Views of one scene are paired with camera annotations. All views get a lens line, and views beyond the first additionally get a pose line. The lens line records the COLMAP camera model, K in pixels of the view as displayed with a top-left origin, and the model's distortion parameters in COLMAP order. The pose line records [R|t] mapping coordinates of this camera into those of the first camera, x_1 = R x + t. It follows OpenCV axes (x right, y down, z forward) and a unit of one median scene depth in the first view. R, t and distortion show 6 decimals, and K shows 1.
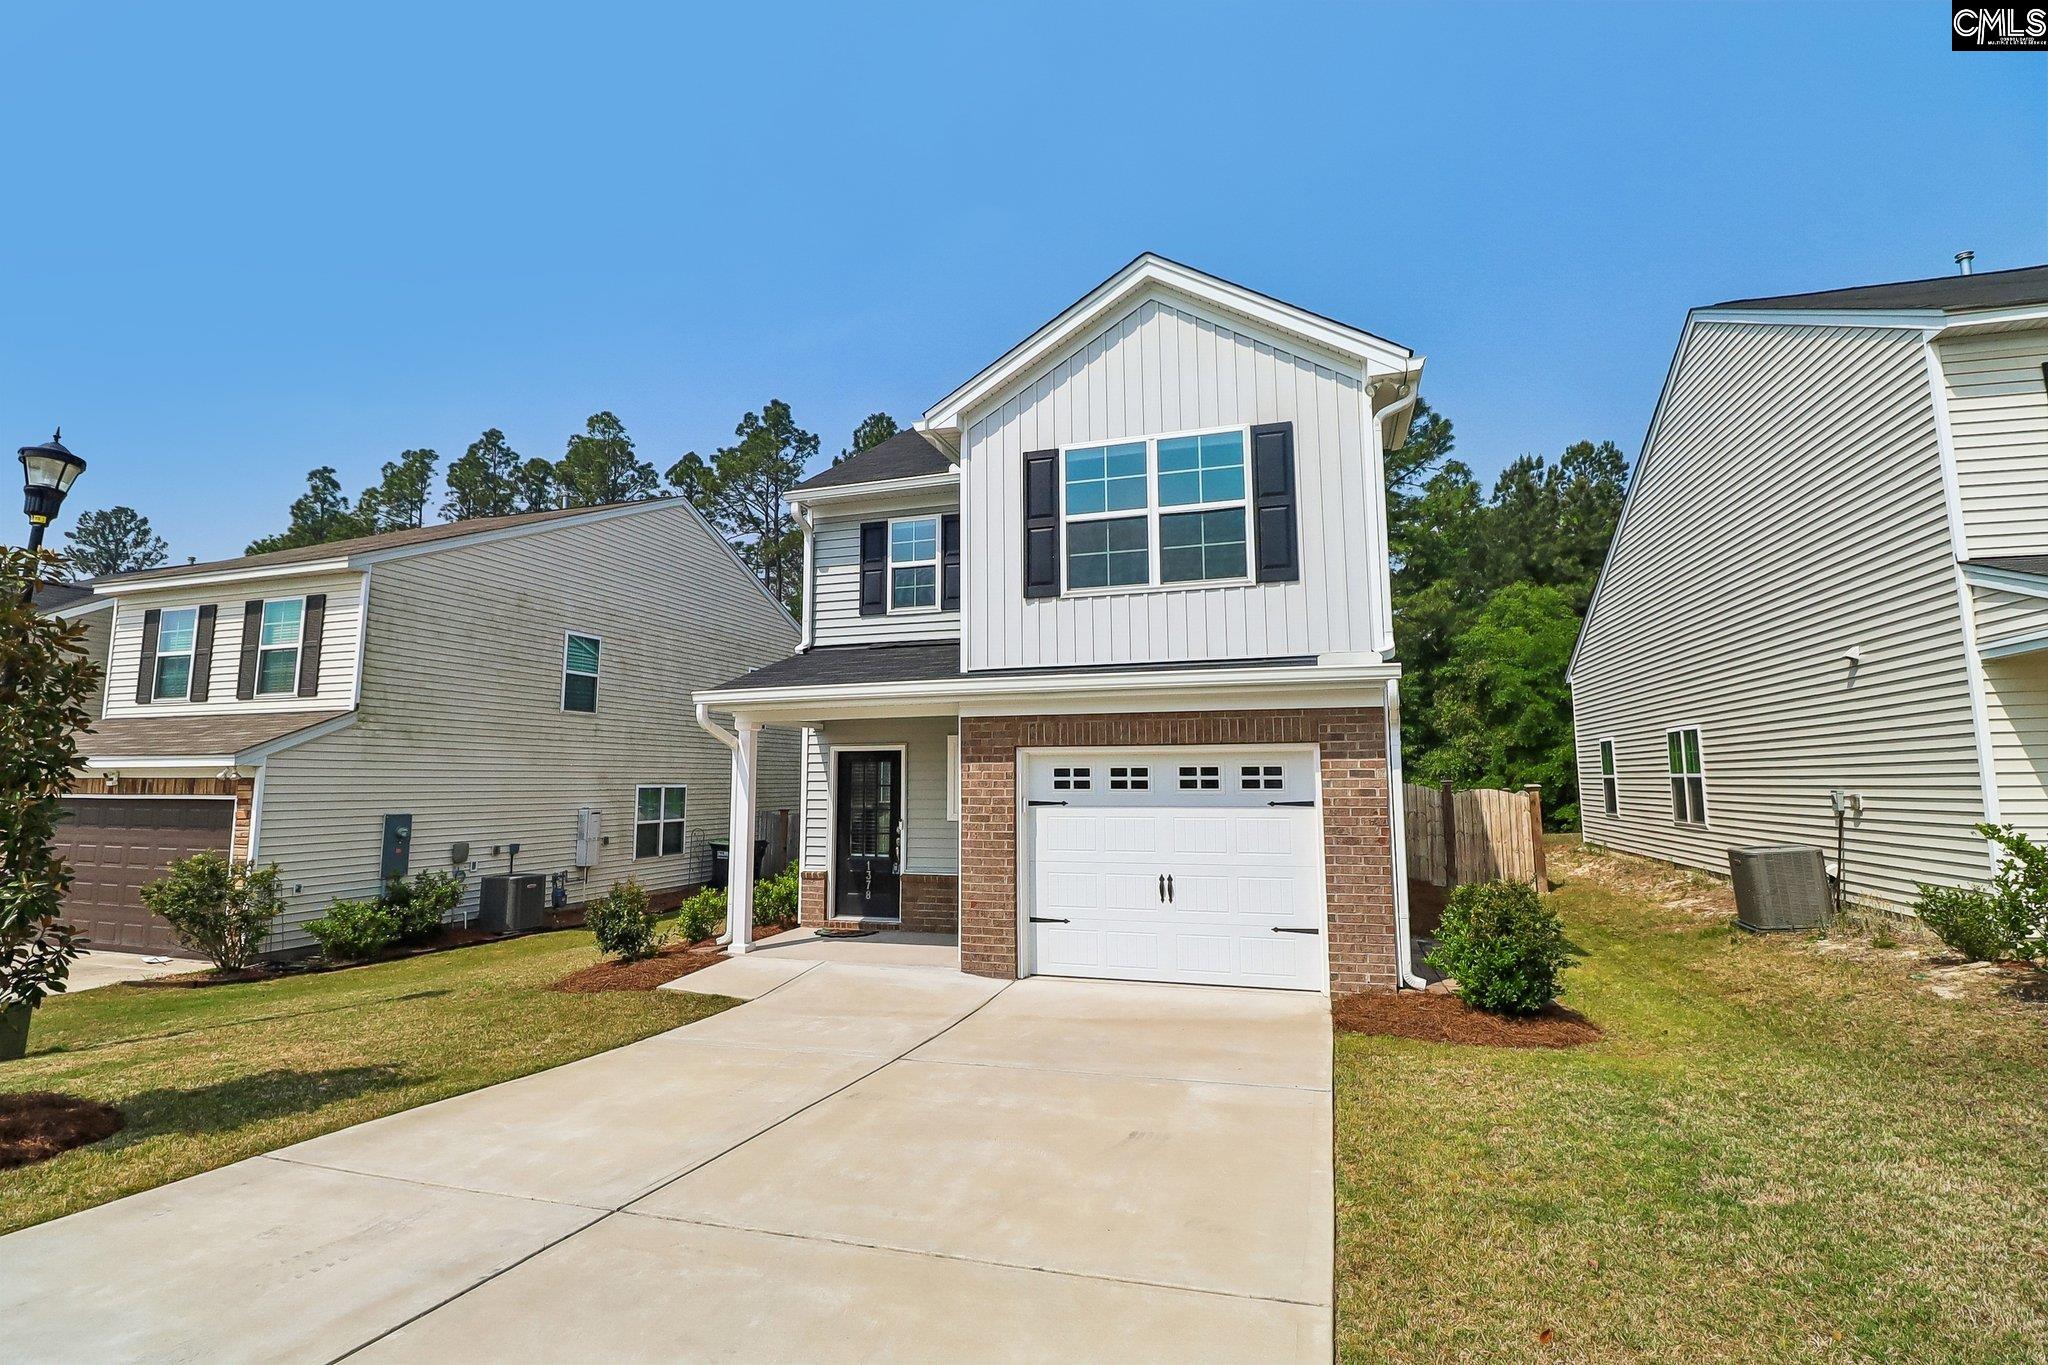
lens RADIAL K [[943.0, 0, 1029.1], [0, 943.0, 658.9], [0, 0, 1]] dist [-0.002959, -0.010567]
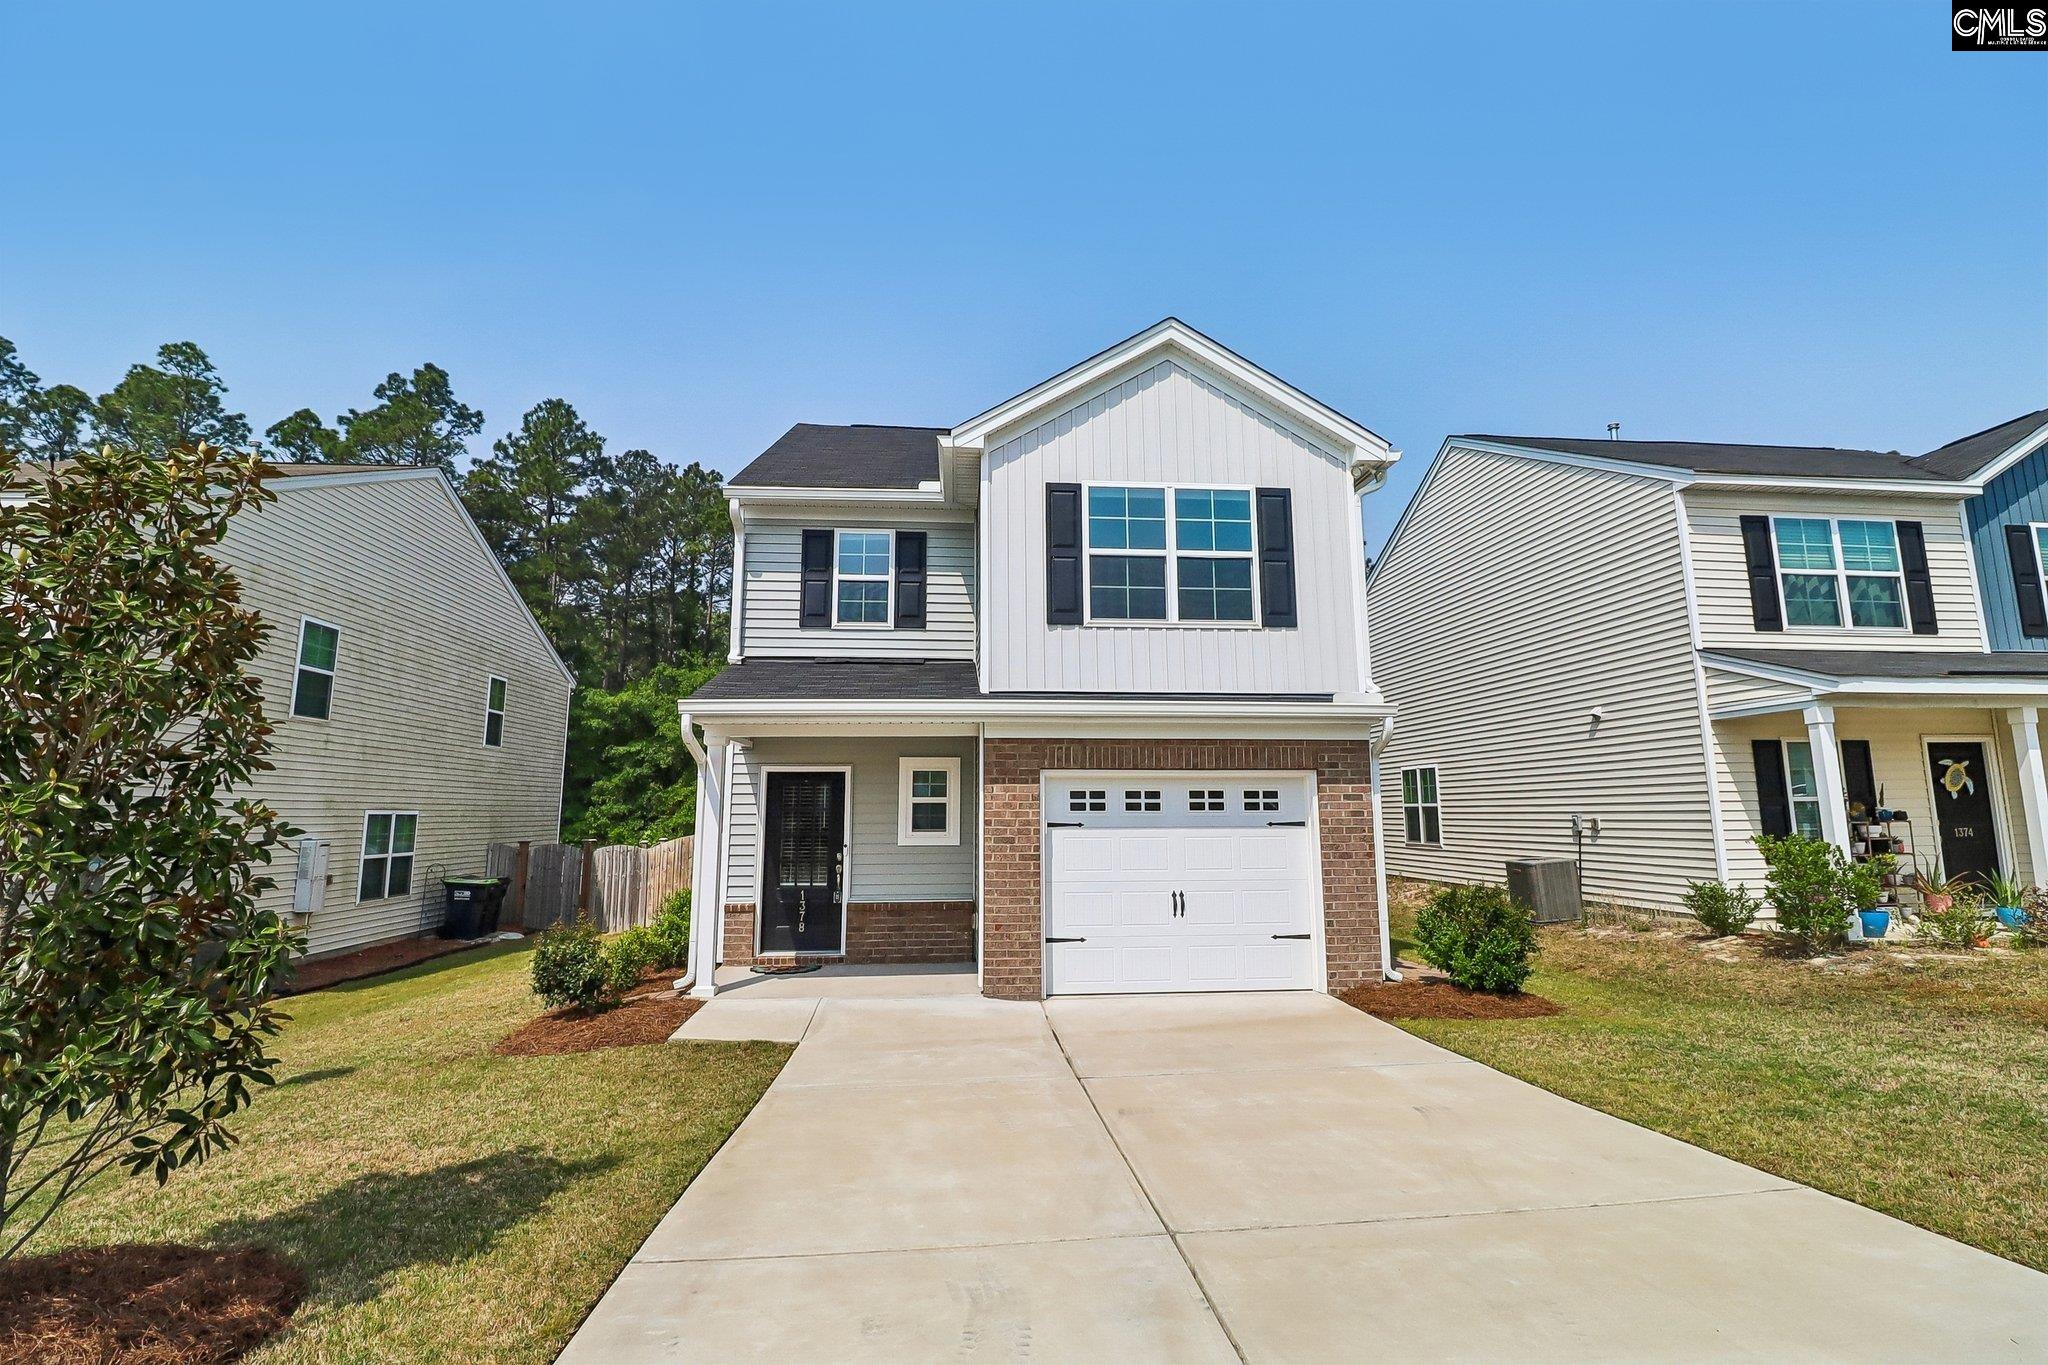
lens RADIAL K [[943.0, 0, 1029.8], [0, 943.0, 652.7], [0, 0, 1]] dist [-0.002959, -0.010567]
pose [[0.925120, 0.065782, 0.373934, -0.406369], [-0.050438, 0.997440, -0.050684, 0.020126], [-0.376311, 0.028029, 0.926069, 0.059414]]
